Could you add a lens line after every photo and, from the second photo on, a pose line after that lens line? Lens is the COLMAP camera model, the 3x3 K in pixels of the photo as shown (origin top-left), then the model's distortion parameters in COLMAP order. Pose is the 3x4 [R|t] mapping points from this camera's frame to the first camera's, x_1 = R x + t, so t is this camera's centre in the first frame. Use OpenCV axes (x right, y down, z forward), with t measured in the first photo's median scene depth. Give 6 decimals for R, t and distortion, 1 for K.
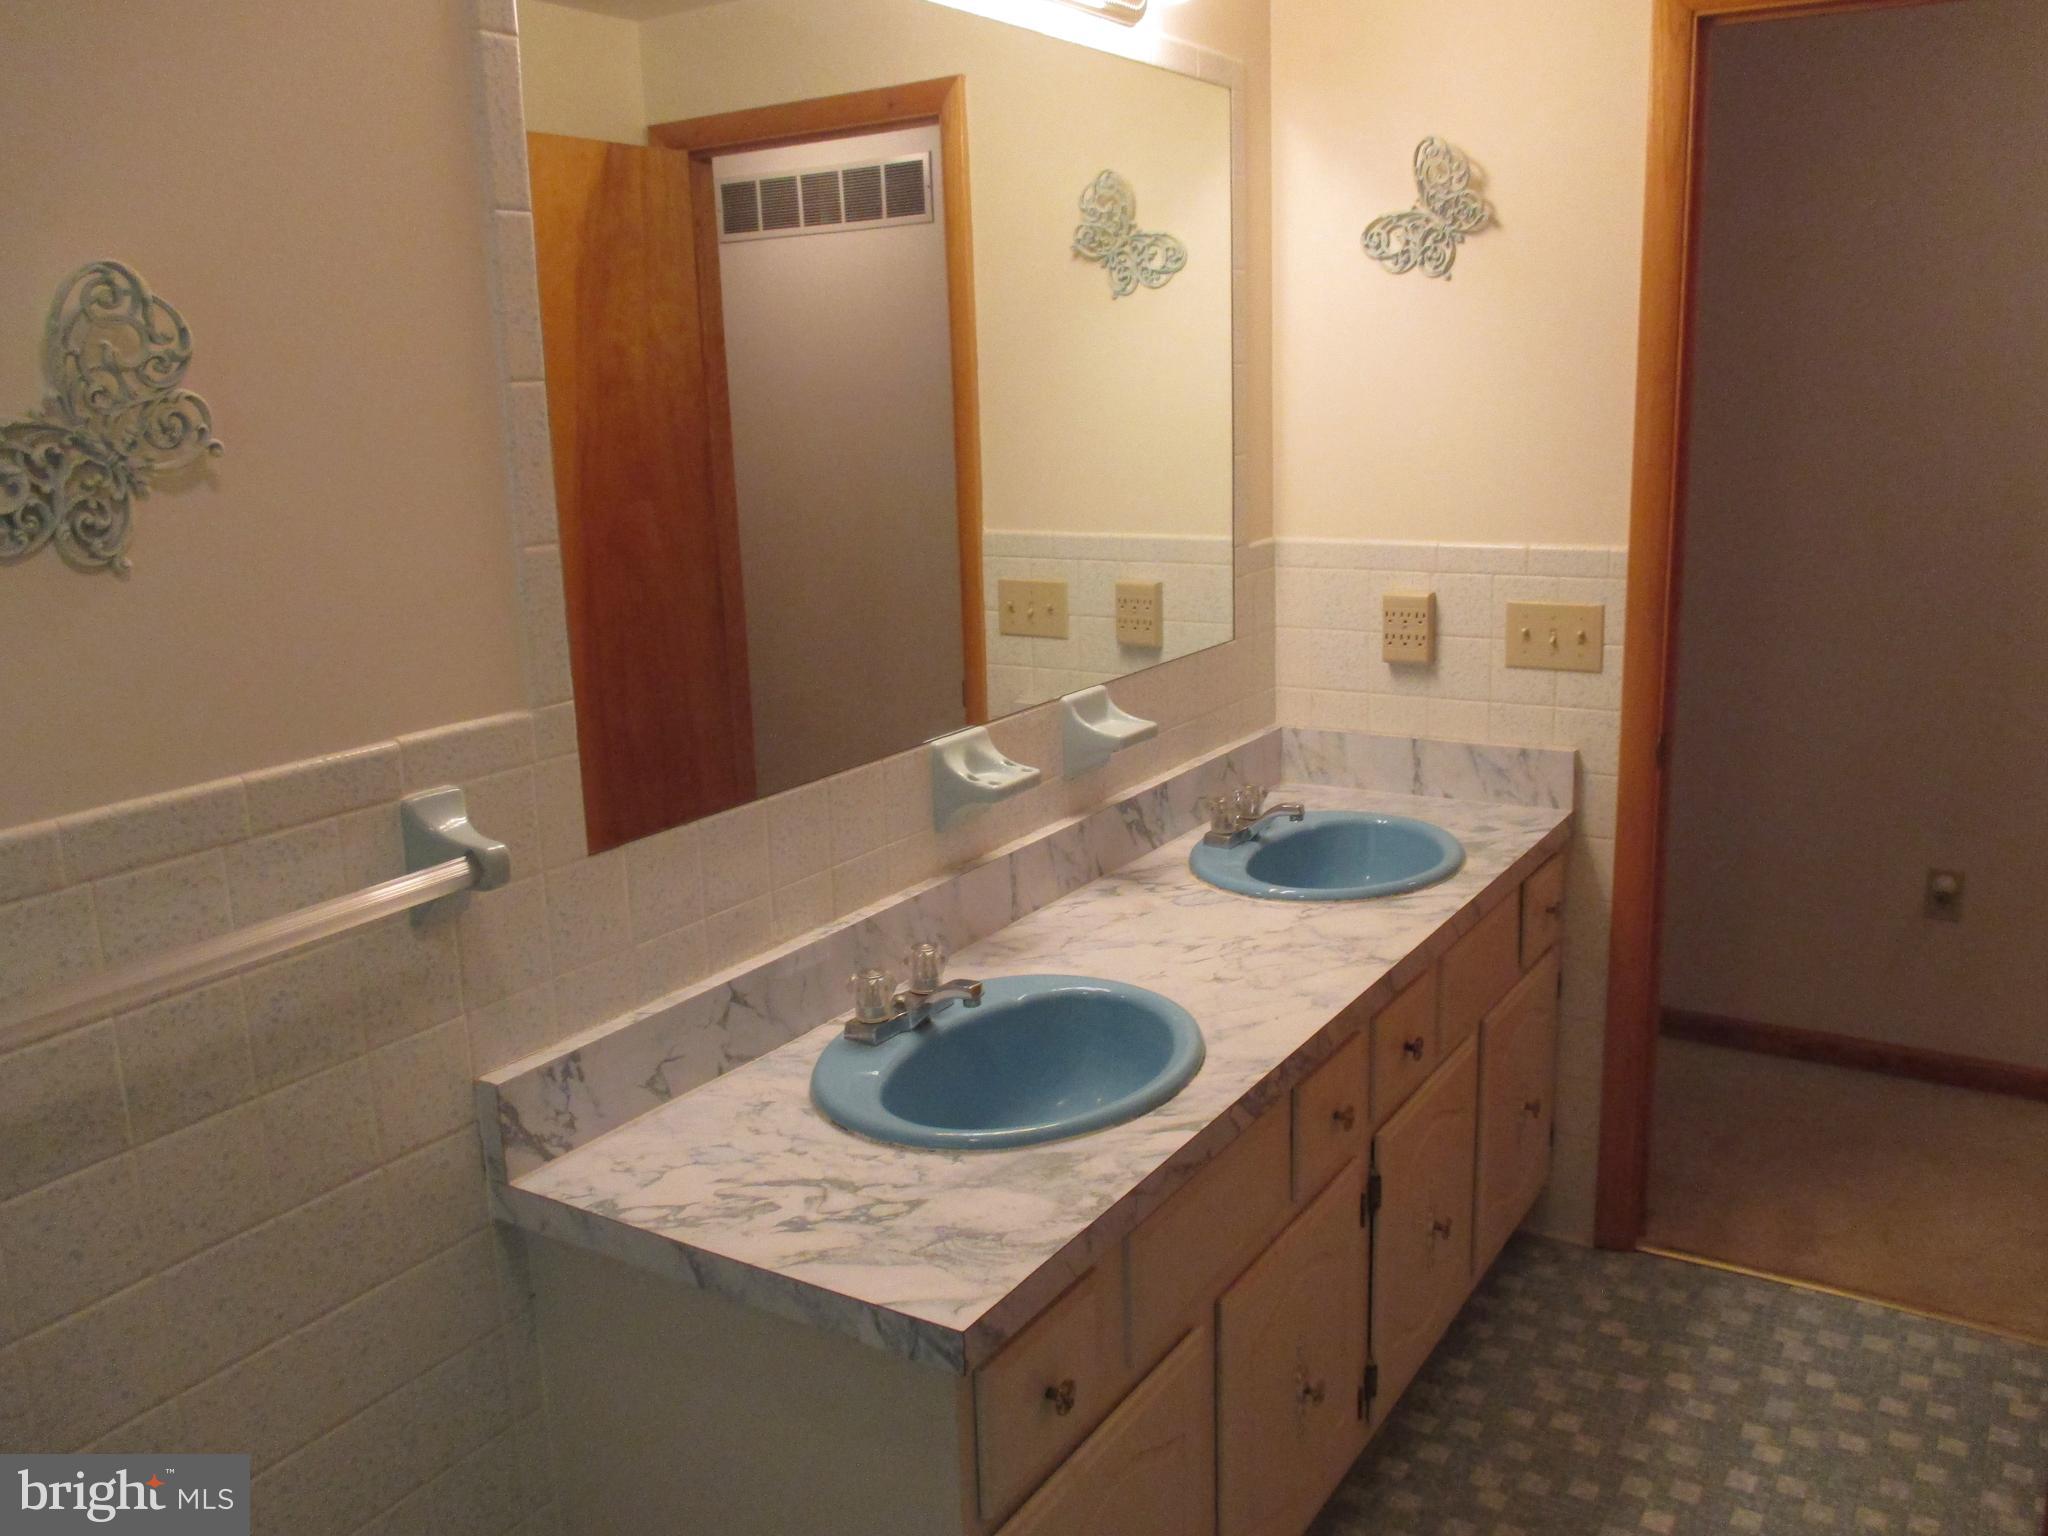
lens RADIAL K [[1671.2, 0, 1038.4], [0, 1671.2, 777.3], [0, 0, 1]] dist [-0.070812, 0.101011]
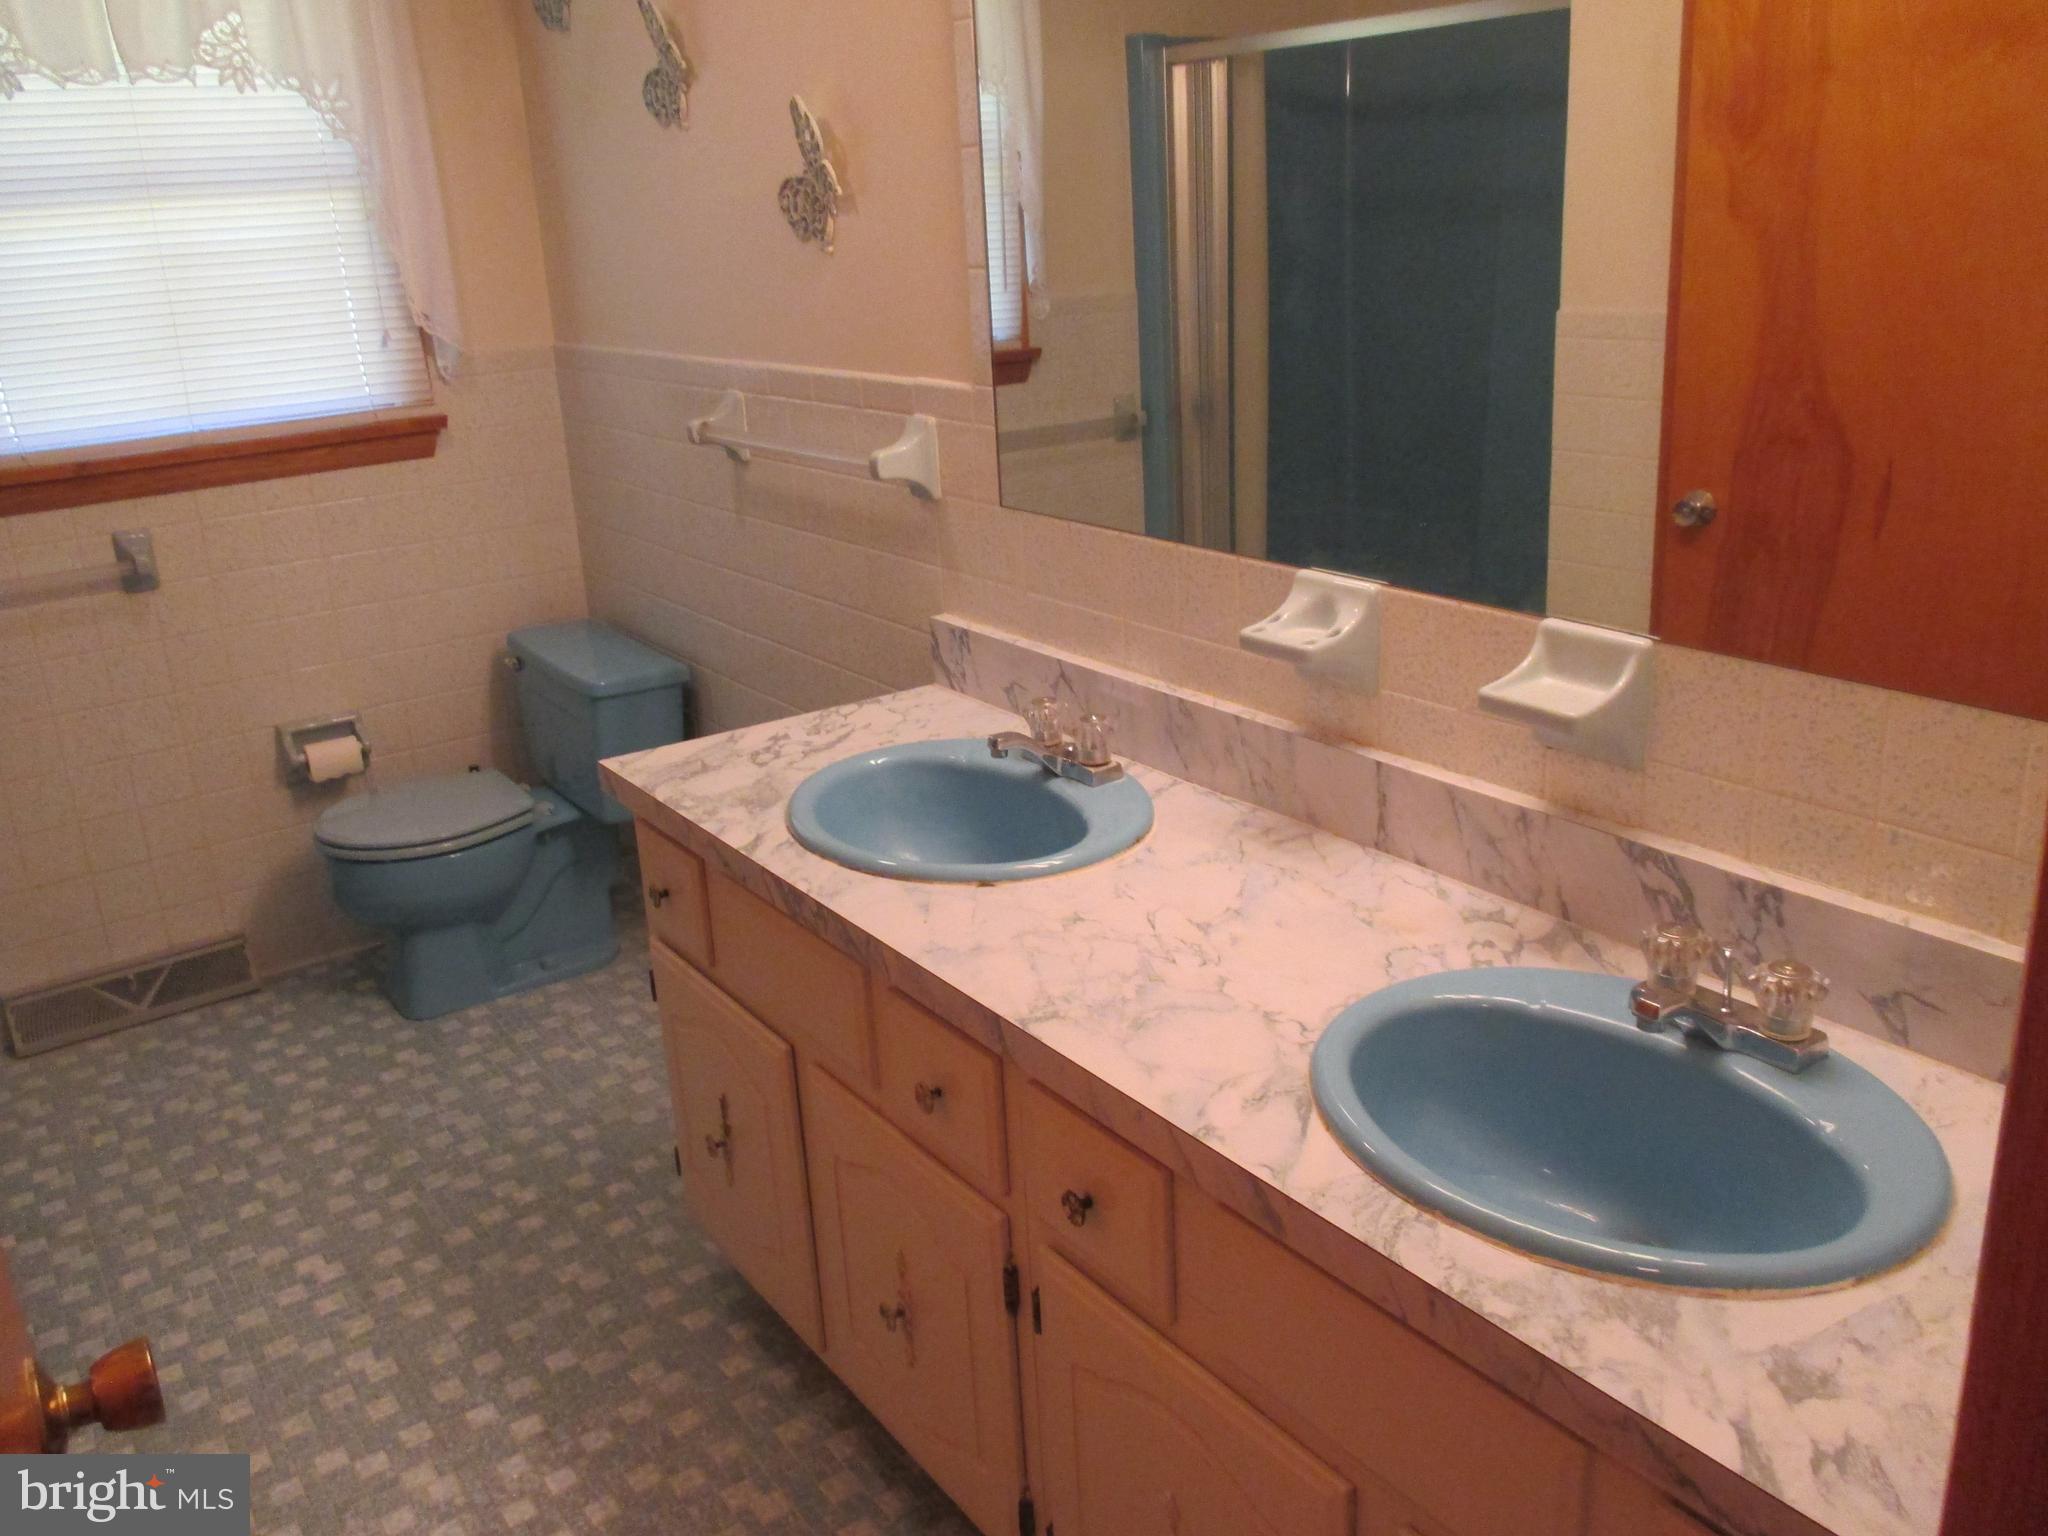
lens RADIAL K [[1694.1, 0, 1026.6], [0, 1694.1, 734.9], [0, 0, 1]] dist [-0.037656, 0.007182]
pose [[-0.384359, 0.324327, -0.864338, 0.939759], [-0.158106, 0.899300, 0.407753, -0.337881], [0.909544, 0.293381, -0.294375, 1.425040]]
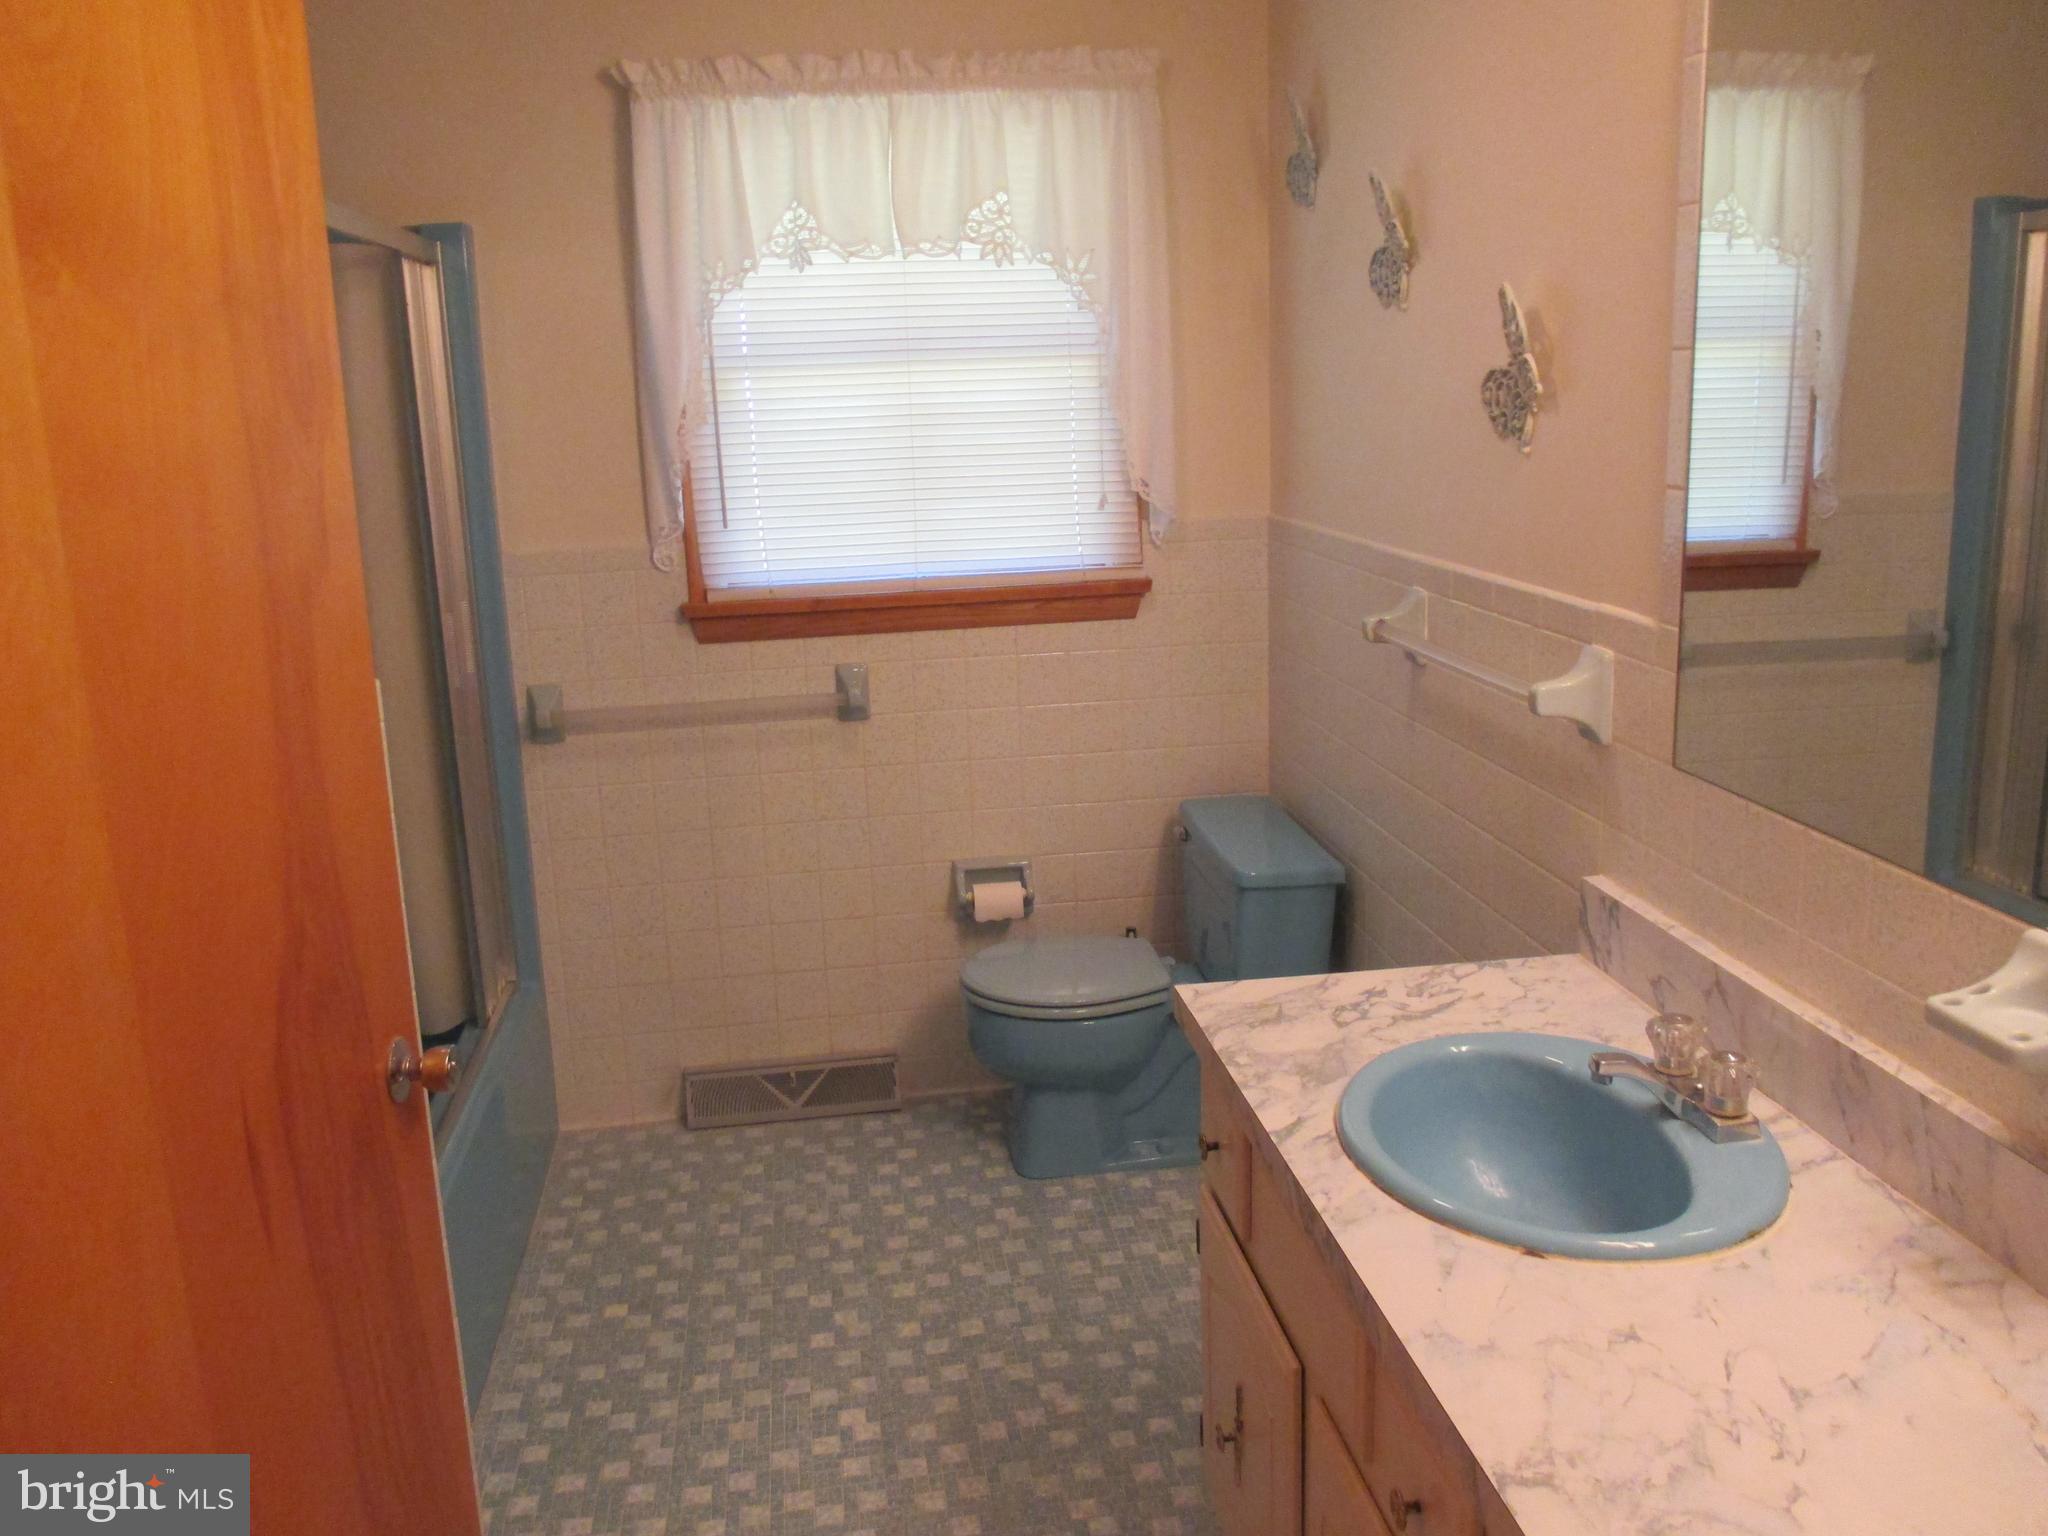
lens RADIAL K [[1694.1, 0, 1026.6], [0, 1694.1, 734.9], [0, 0, 1]] dist [-0.037656, 0.007182]
pose [[-0.762386, 0.183791, -0.620475, 0.752327], [-0.103570, 0.911807, 0.397344, -0.371206], [0.638781, 0.367192, -0.676113, 1.434415]]
